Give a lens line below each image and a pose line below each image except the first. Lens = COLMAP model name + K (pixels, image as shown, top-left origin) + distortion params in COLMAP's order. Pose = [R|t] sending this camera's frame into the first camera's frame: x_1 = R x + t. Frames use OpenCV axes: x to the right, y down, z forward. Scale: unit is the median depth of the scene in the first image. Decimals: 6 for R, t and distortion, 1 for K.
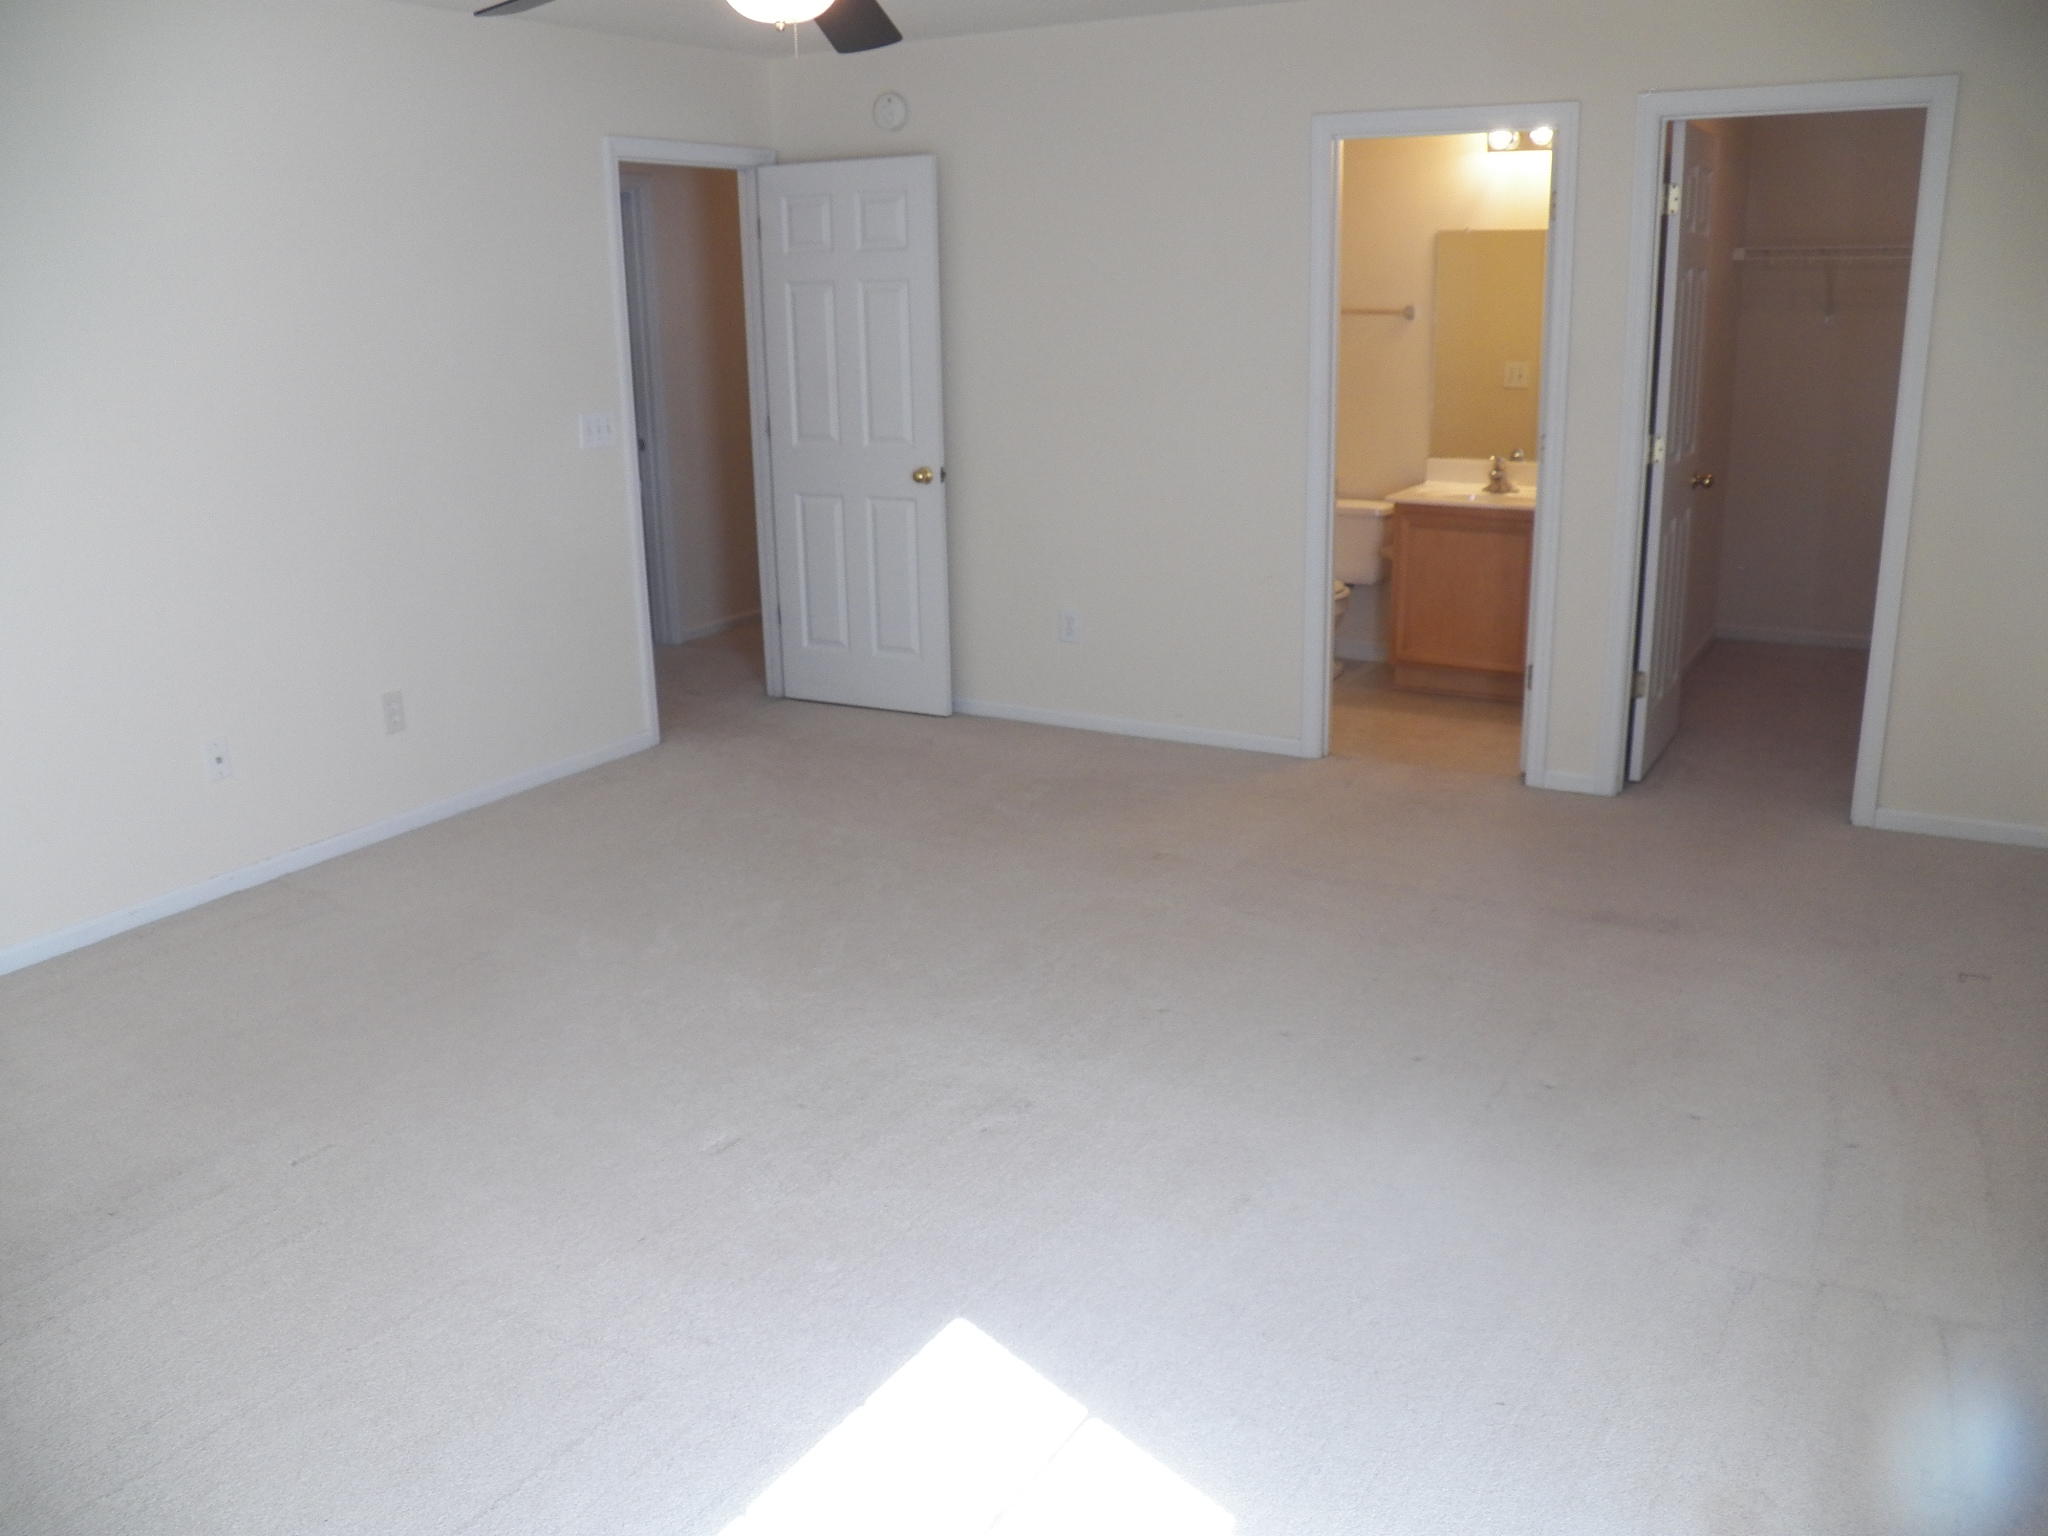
lens RADIAL K [[1666.3, 0, 1024.0], [0, 1666.3, 768.0], [0, 0, 1]] dist [-0.090992, -0.001350]
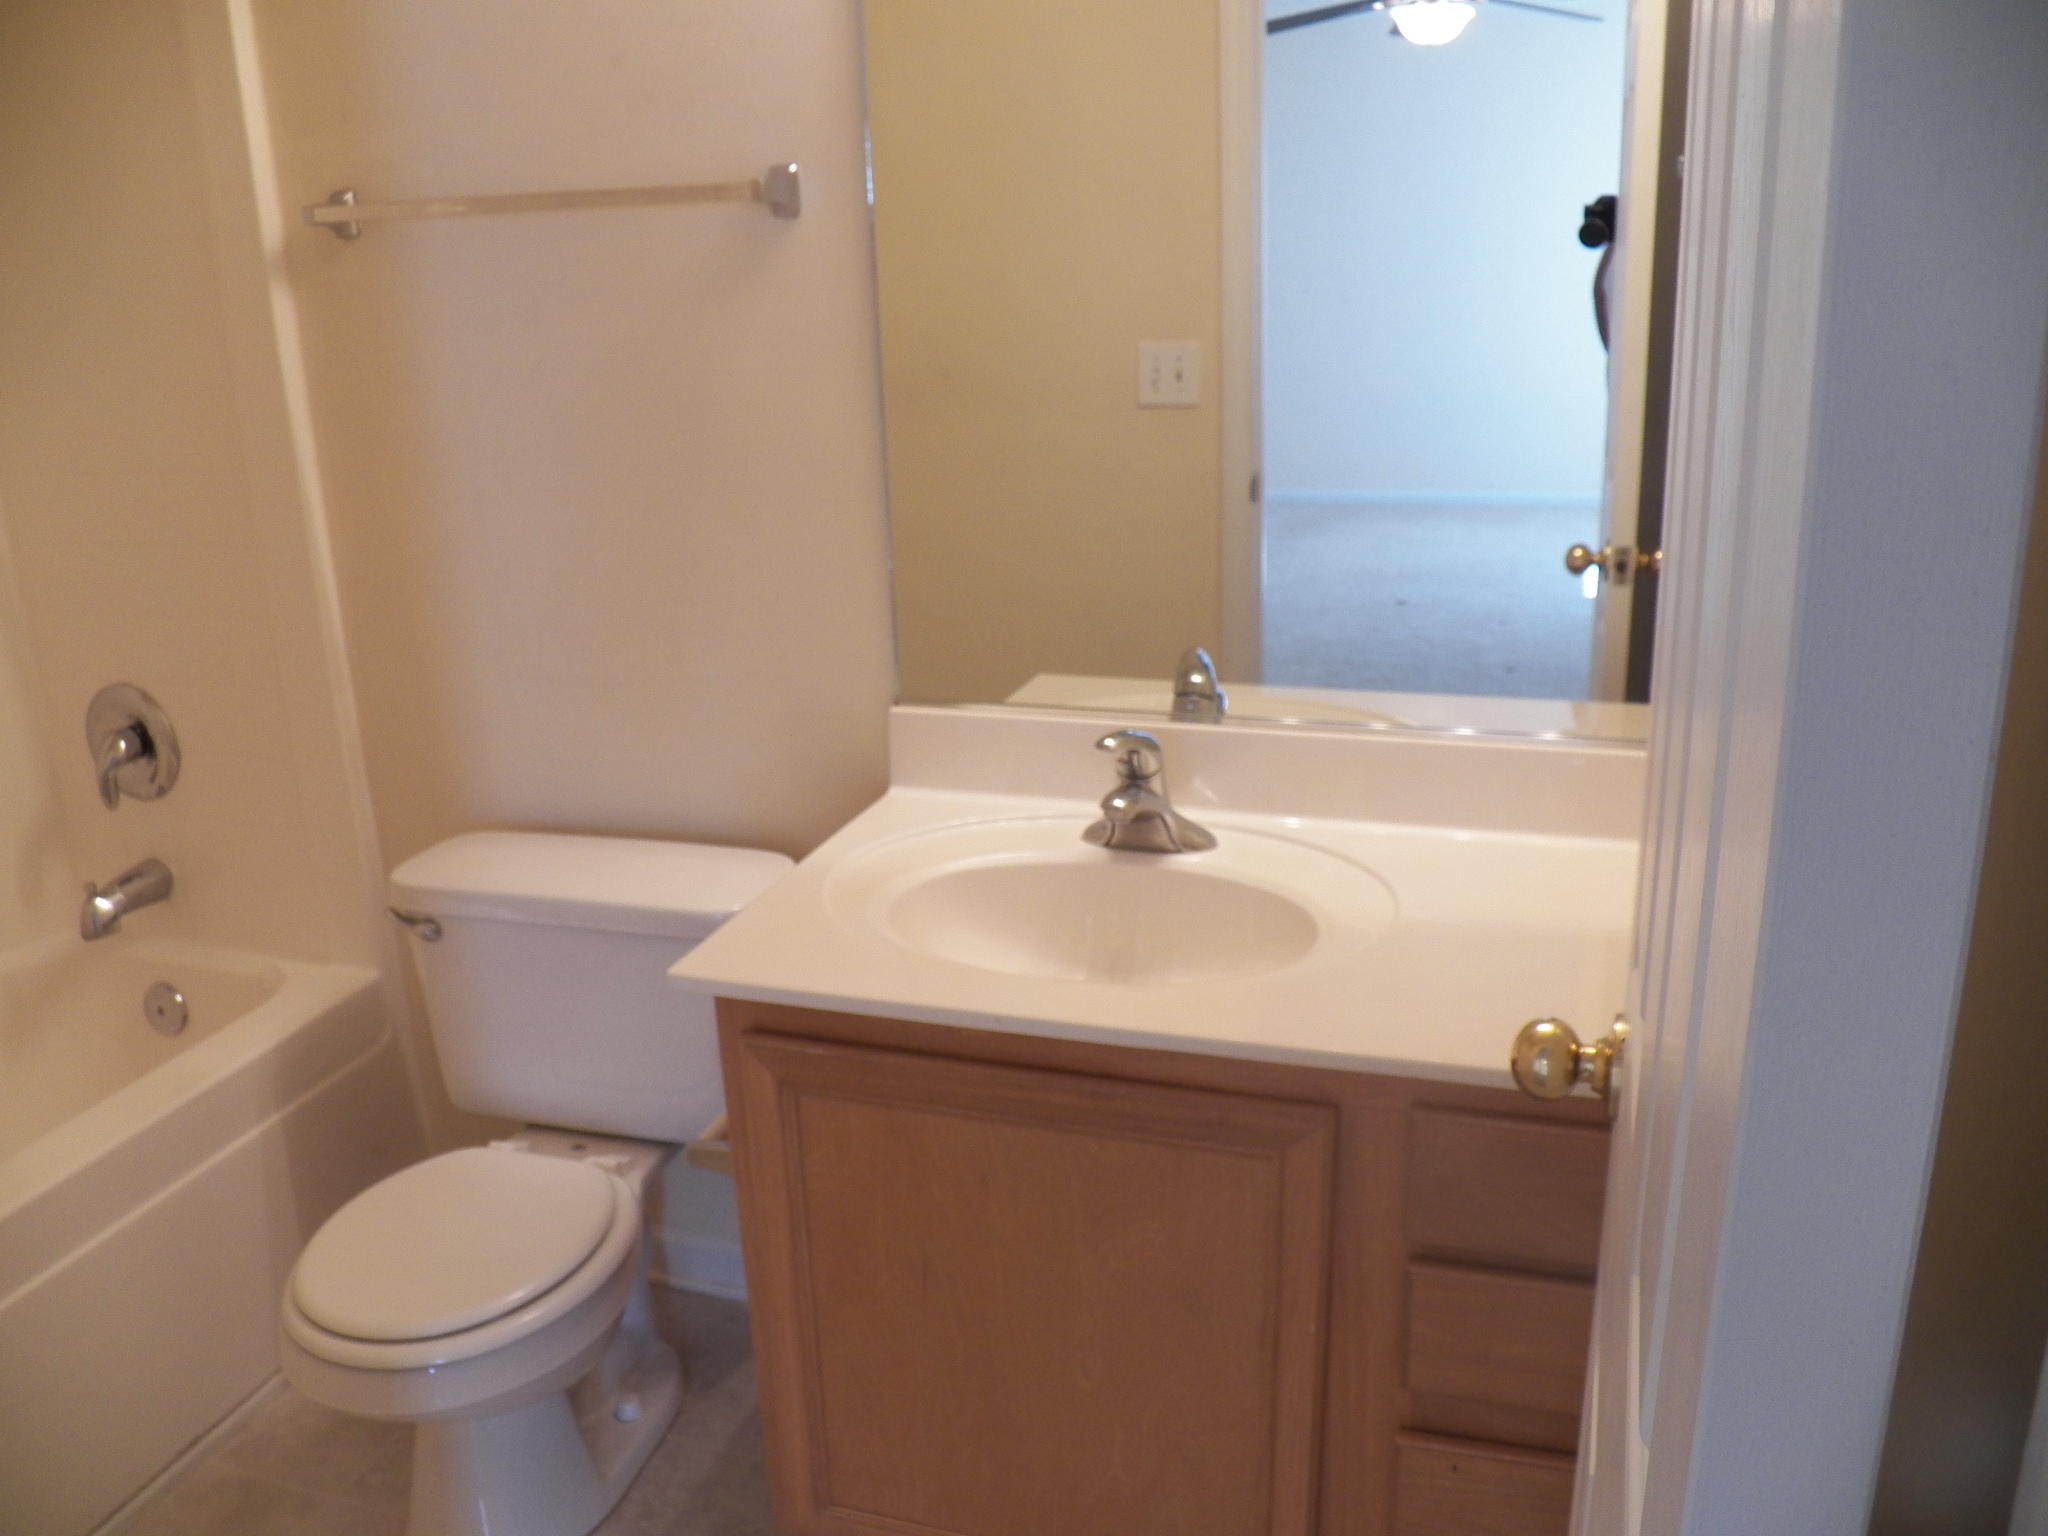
lens RADIAL K [[1666.3, 0, 1024.0], [0, 1666.3, 768.0], [0, 0, 1]] dist [-0.090992, -0.001350]
pose [[0.978675, -0.082898, 0.187945, 0.211894], [0.079592, 0.996512, 0.025082, -0.182192], [-0.189368, -0.009588, 0.981859, 0.713173]]
